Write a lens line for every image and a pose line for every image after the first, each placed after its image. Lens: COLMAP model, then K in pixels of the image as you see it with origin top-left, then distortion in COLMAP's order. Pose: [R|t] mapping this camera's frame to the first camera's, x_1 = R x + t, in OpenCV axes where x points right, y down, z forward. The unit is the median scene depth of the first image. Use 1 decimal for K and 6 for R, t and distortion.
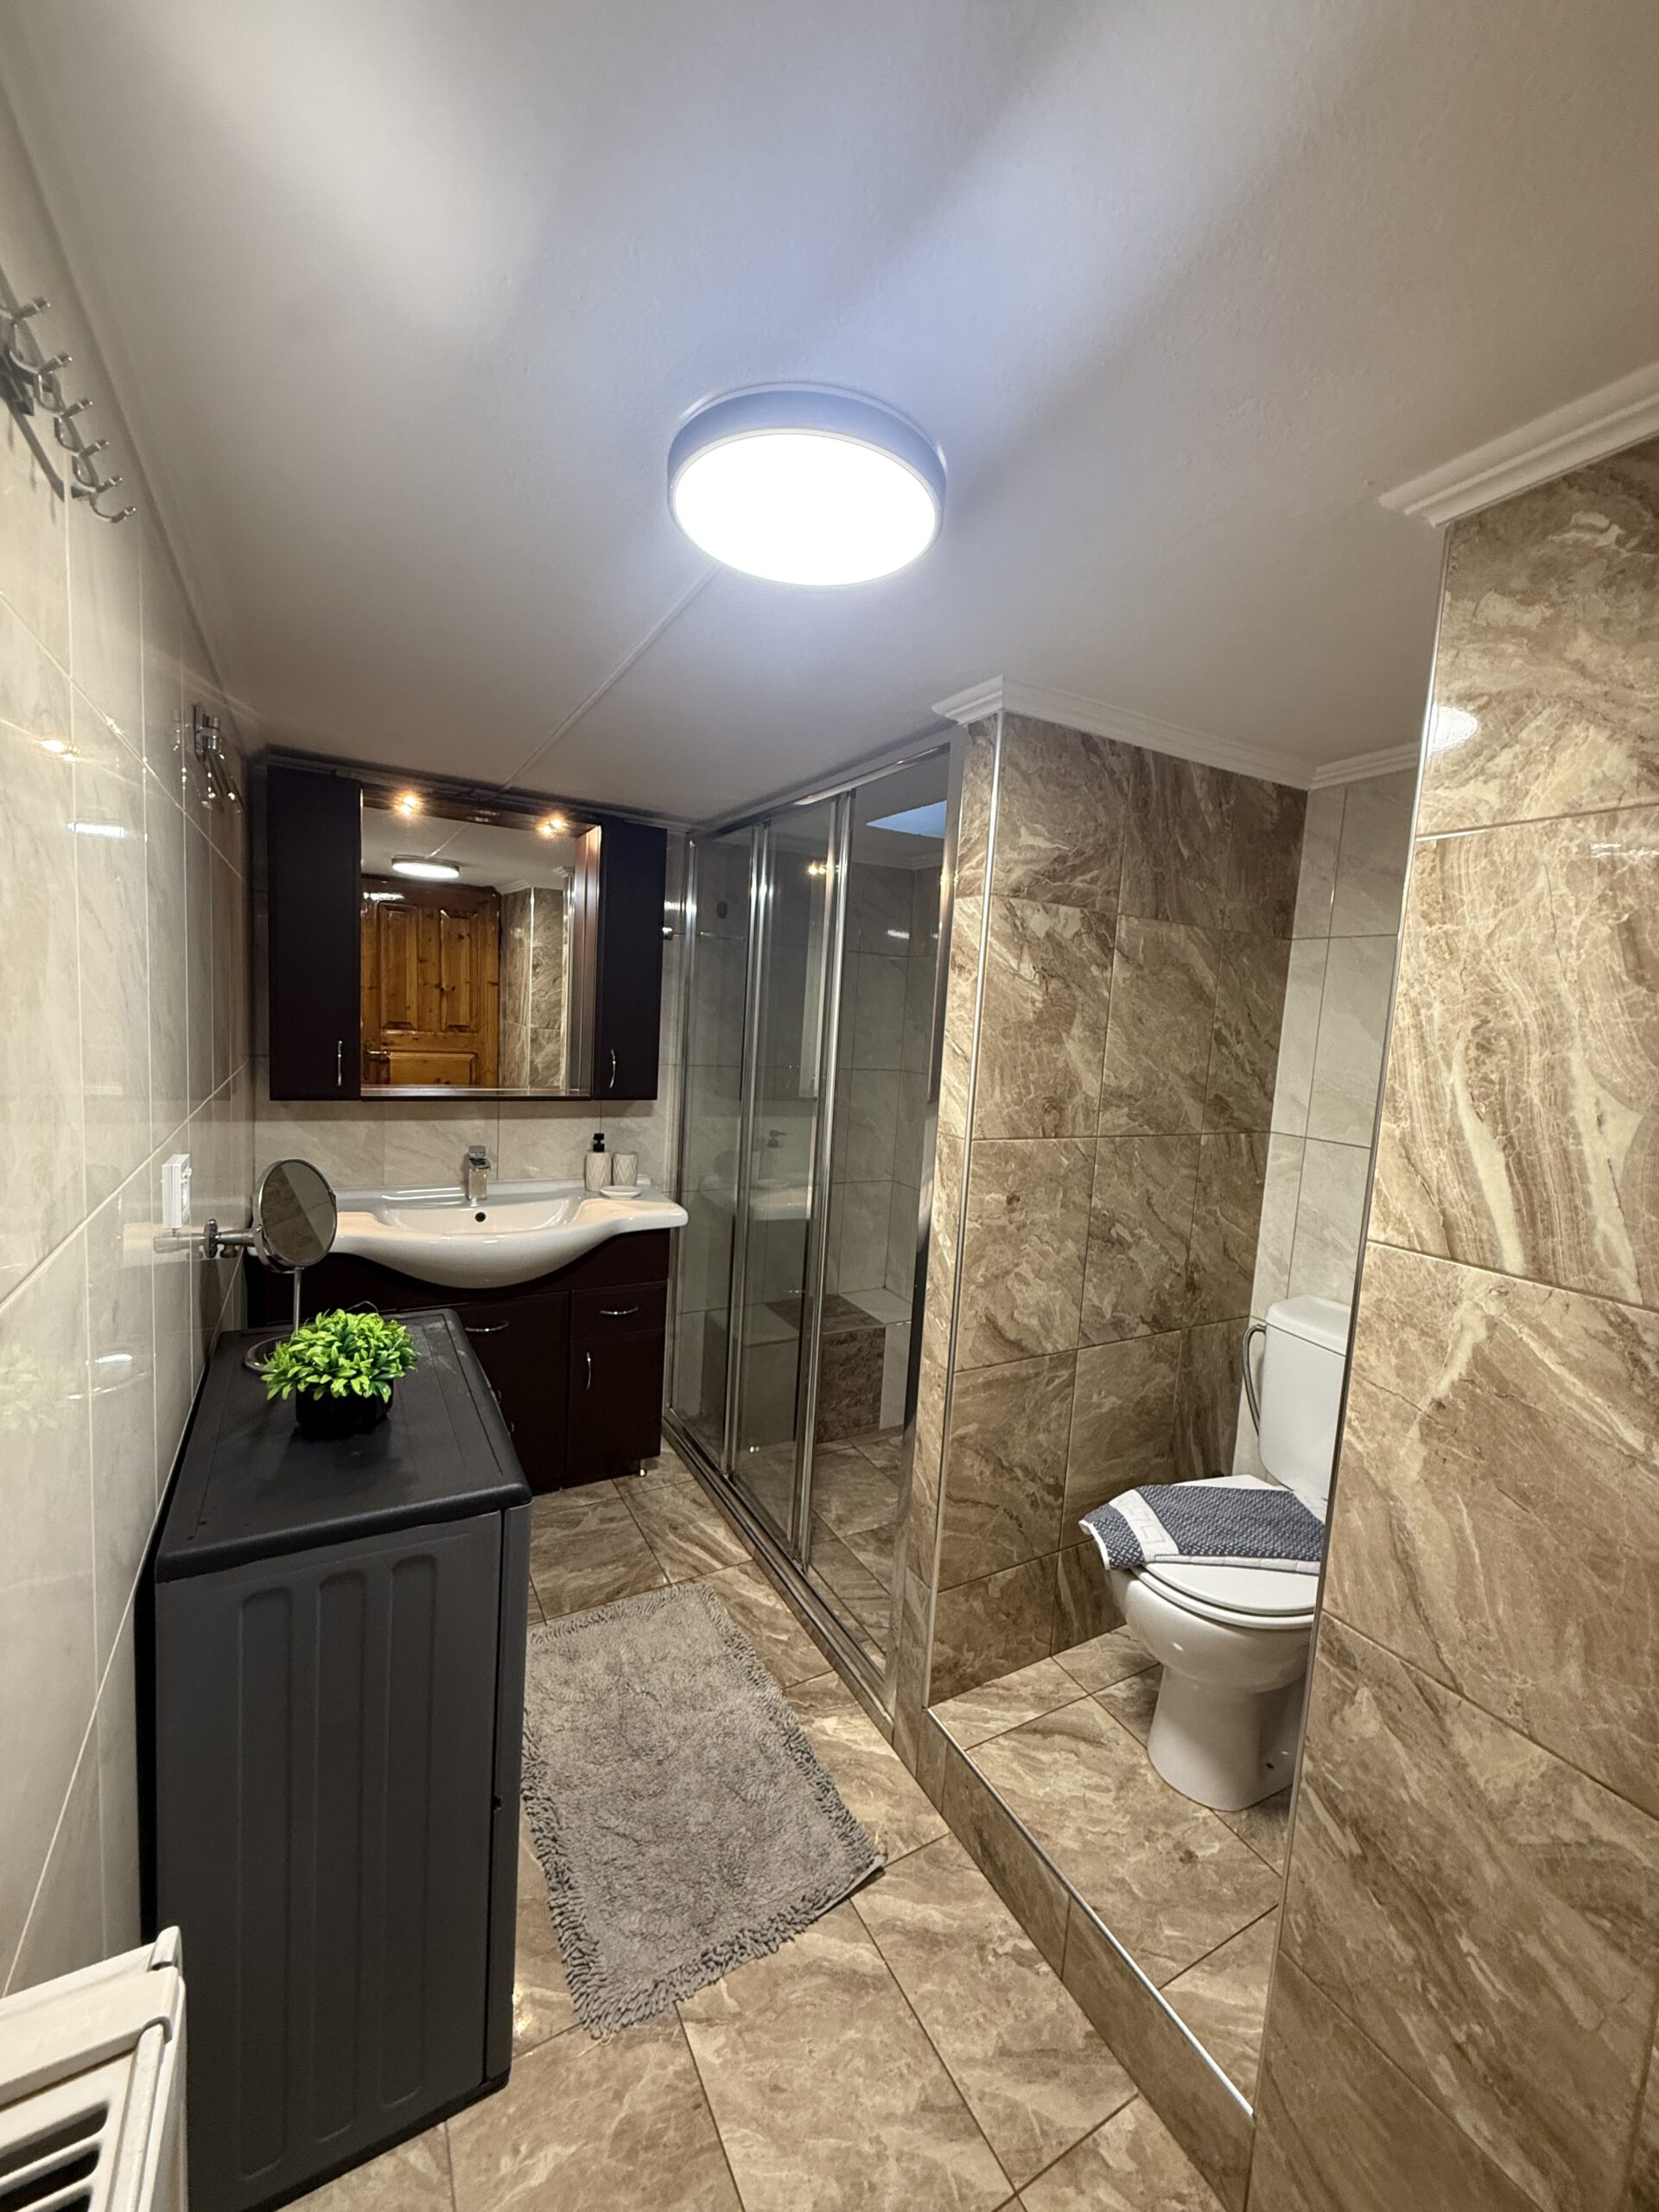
lens RADIAL K [[878.0, 0, 828.6], [0, 878.0, 1100.6], [0, 0, 1]] dist [0.001372, 0.000293]
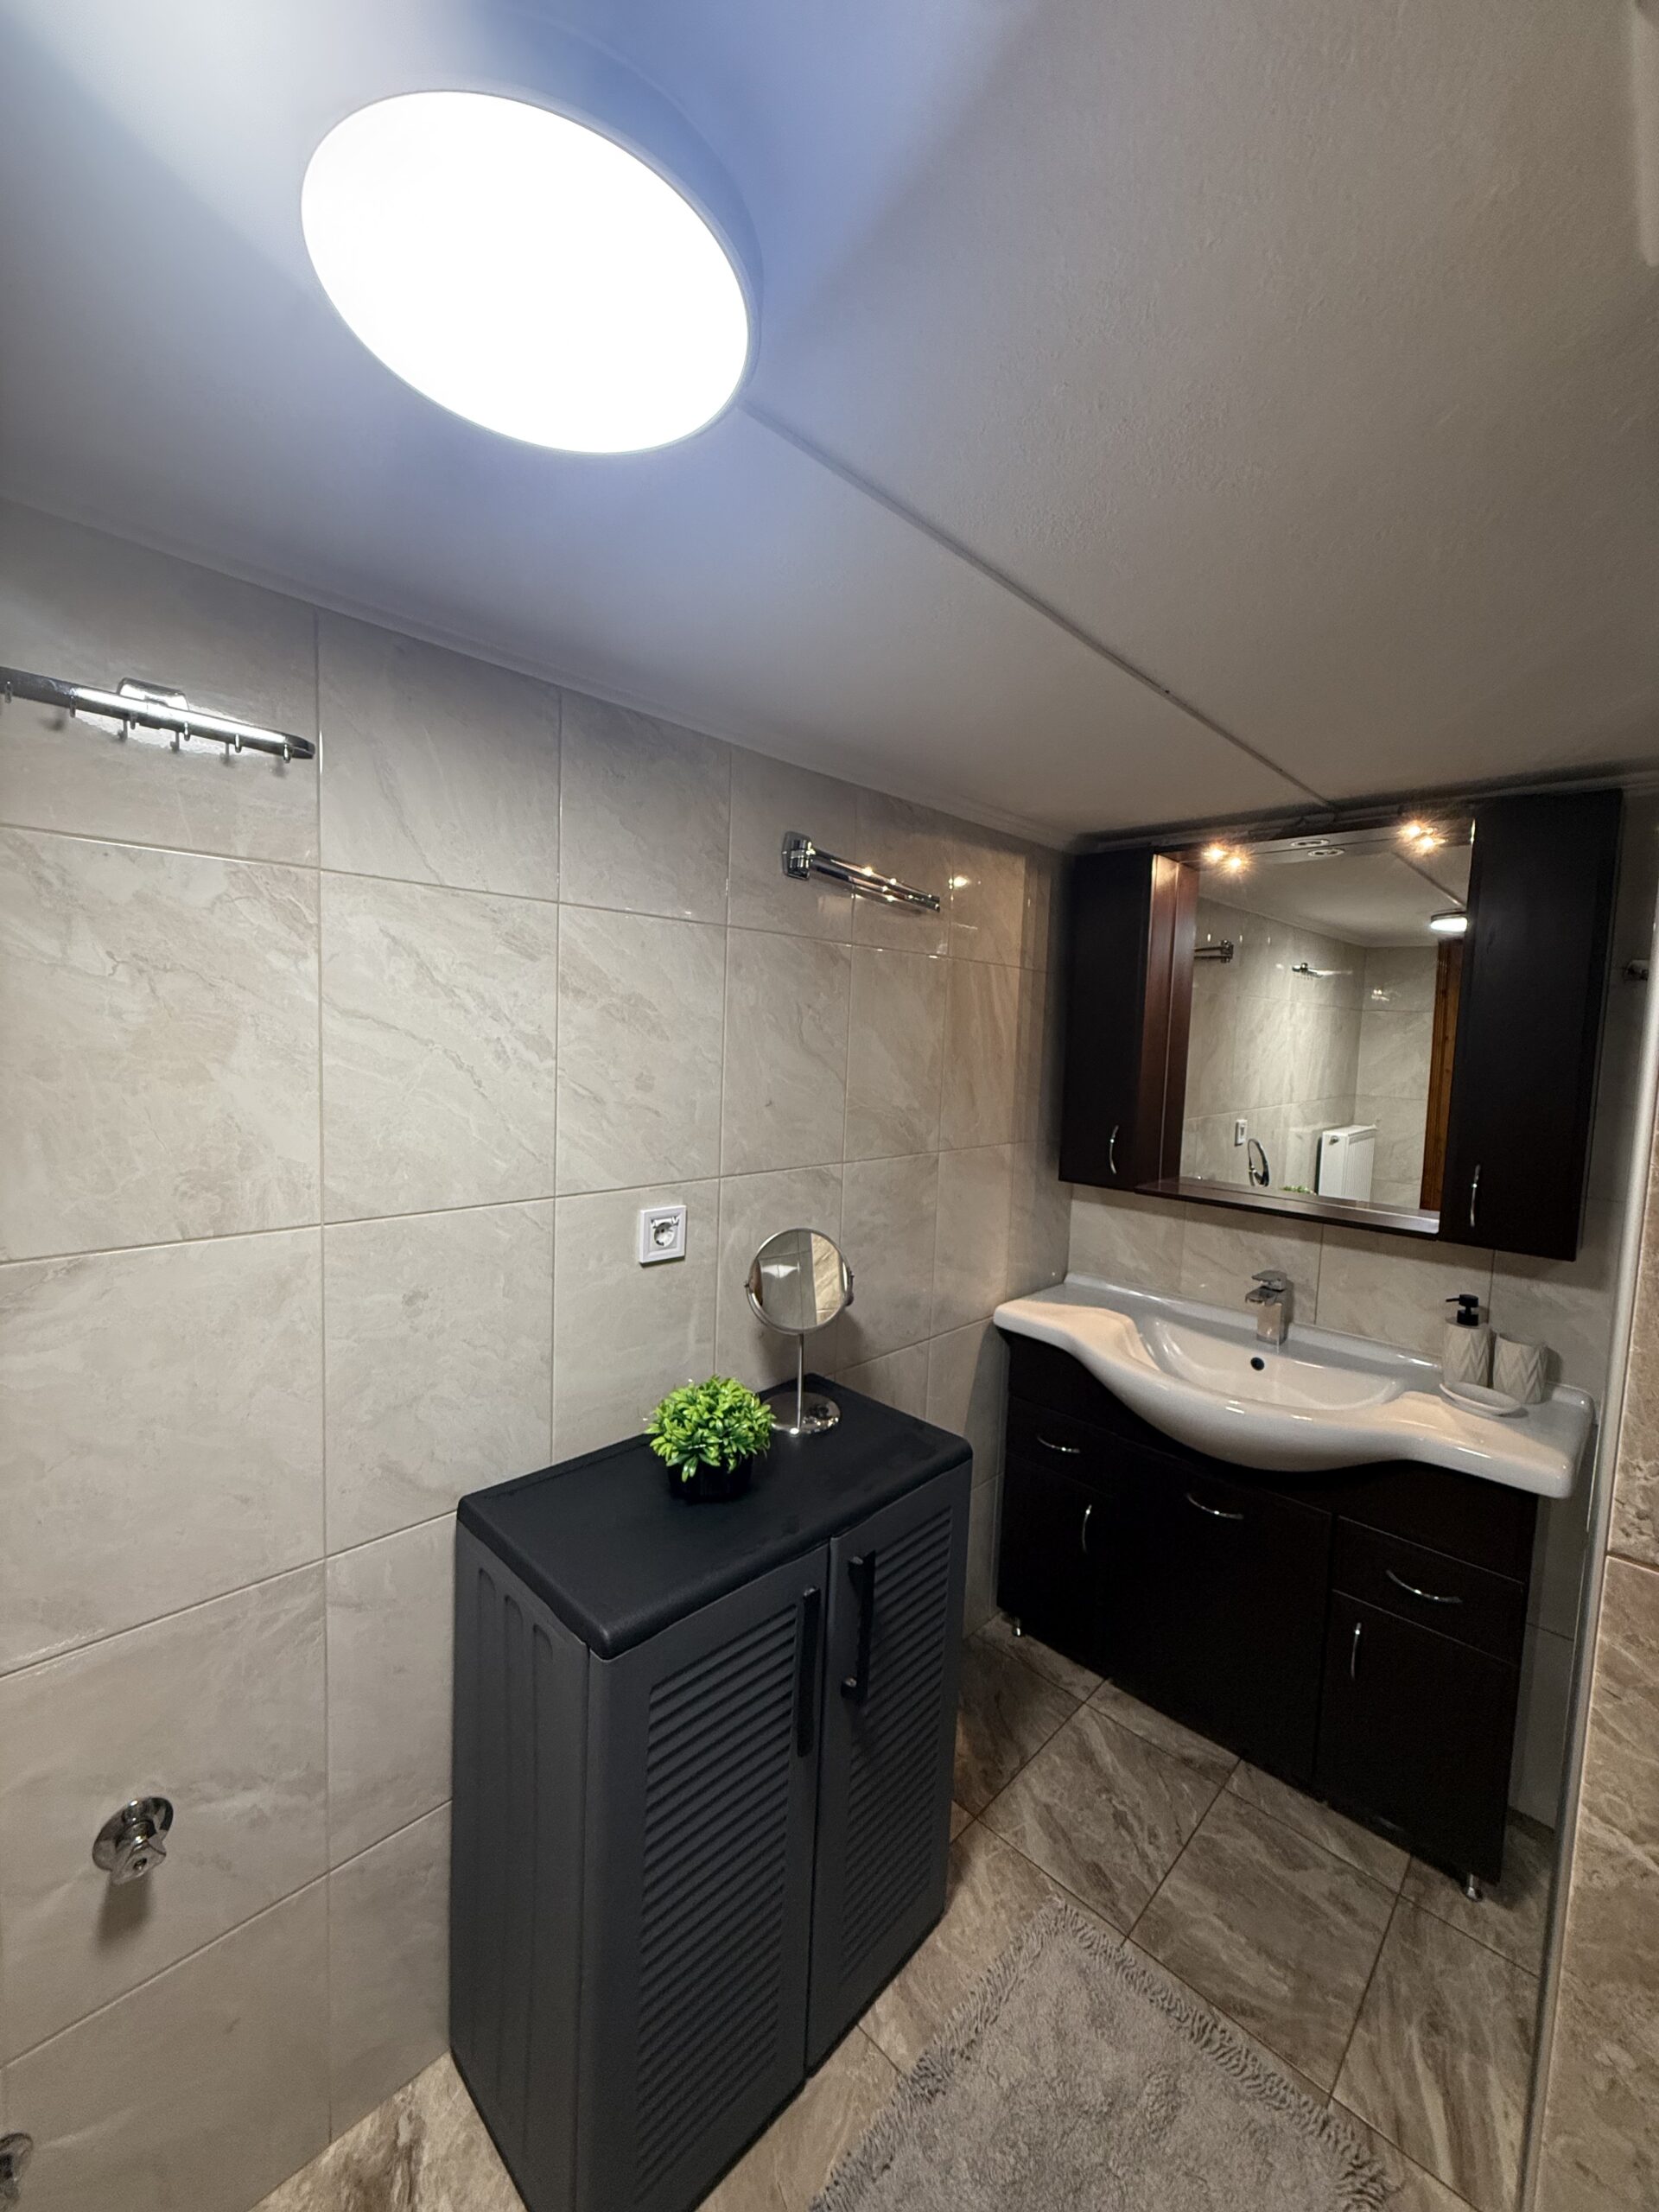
lens RADIAL K [[878.0, 0, 828.6], [0, 878.0, 1100.6], [0, 0, 1]] dist [0.001372, 0.000293]
pose [[0.291498, 0.027678, -0.956171, 0.225090], [-0.130328, 0.991410, -0.011033, -0.038812], [0.947651, 0.127832, 0.292602, 0.385870]]
